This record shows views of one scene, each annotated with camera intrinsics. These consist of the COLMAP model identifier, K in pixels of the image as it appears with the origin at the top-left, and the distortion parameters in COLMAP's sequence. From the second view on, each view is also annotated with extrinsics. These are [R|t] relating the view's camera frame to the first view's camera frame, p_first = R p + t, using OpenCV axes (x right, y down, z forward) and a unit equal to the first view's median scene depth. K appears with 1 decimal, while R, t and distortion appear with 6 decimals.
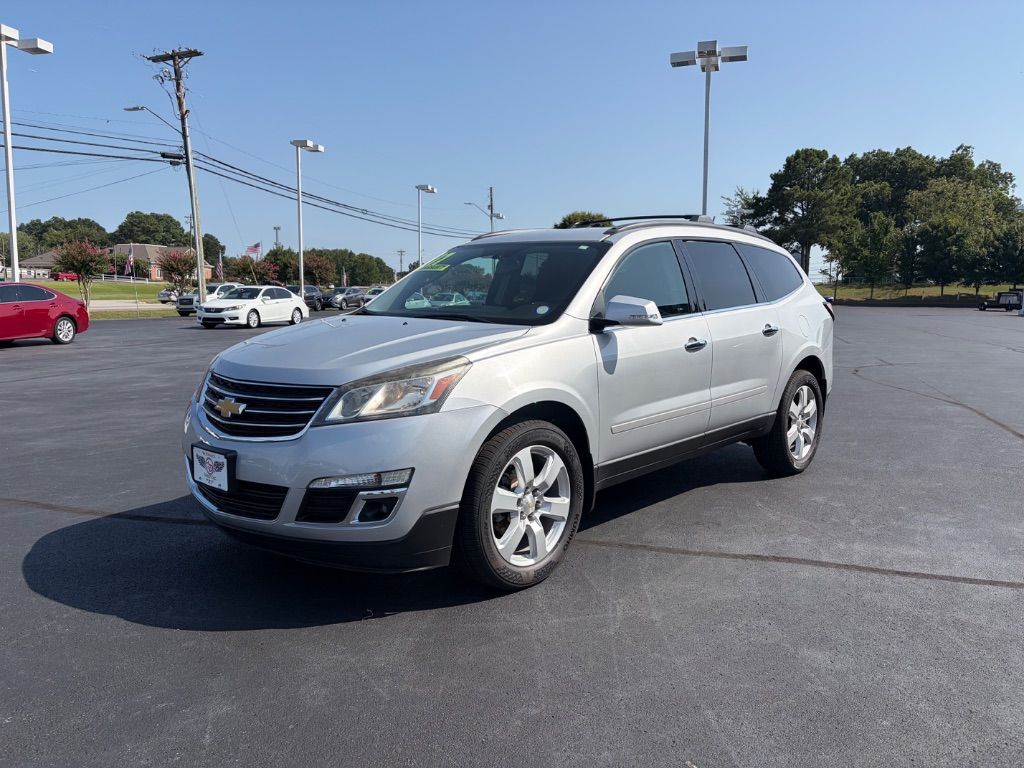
lens RADIAL K [[771.0, 0, 520.0], [0, 771.0, 383.8], [0, 0, 1]] dist [0.055767, -0.064364]
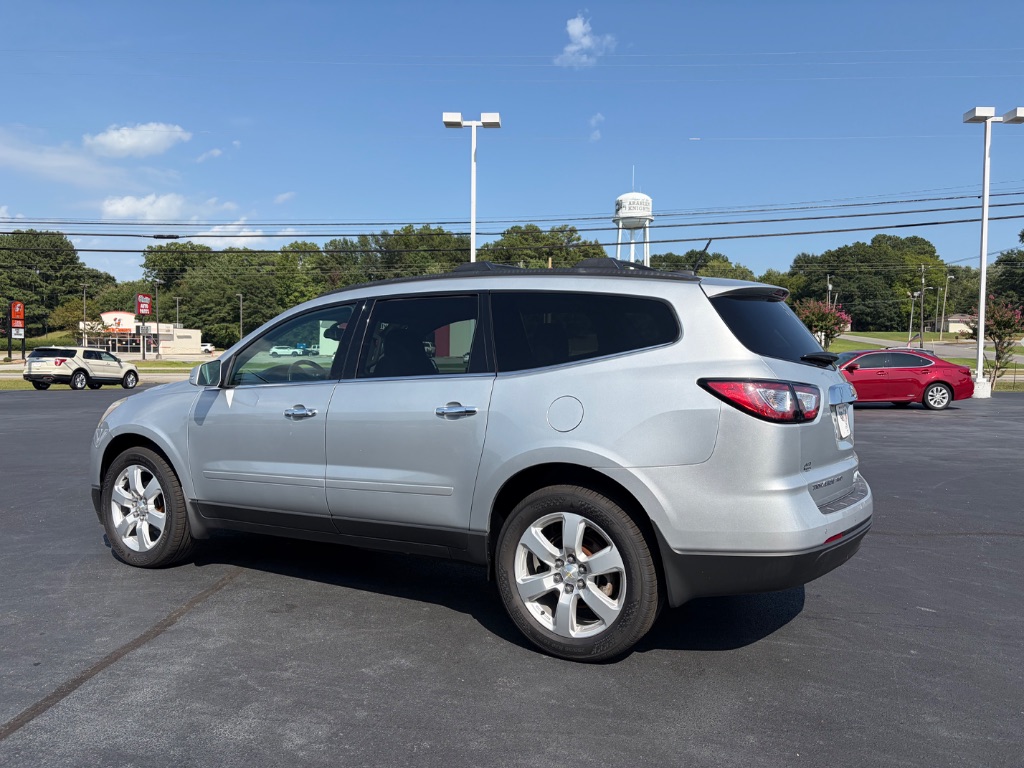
lens RADIAL K [[771.0, 0, 520.0], [0, 771.0, 383.8], [0, 0, 1]] dist [0.055767, -0.064364]
pose [[0.215851, 0.033338, -0.975857, 0.152443], [-0.116840, 0.993118, 0.008084, -0.015832], [0.969411, 0.112274, 0.218261, 0.133122]]
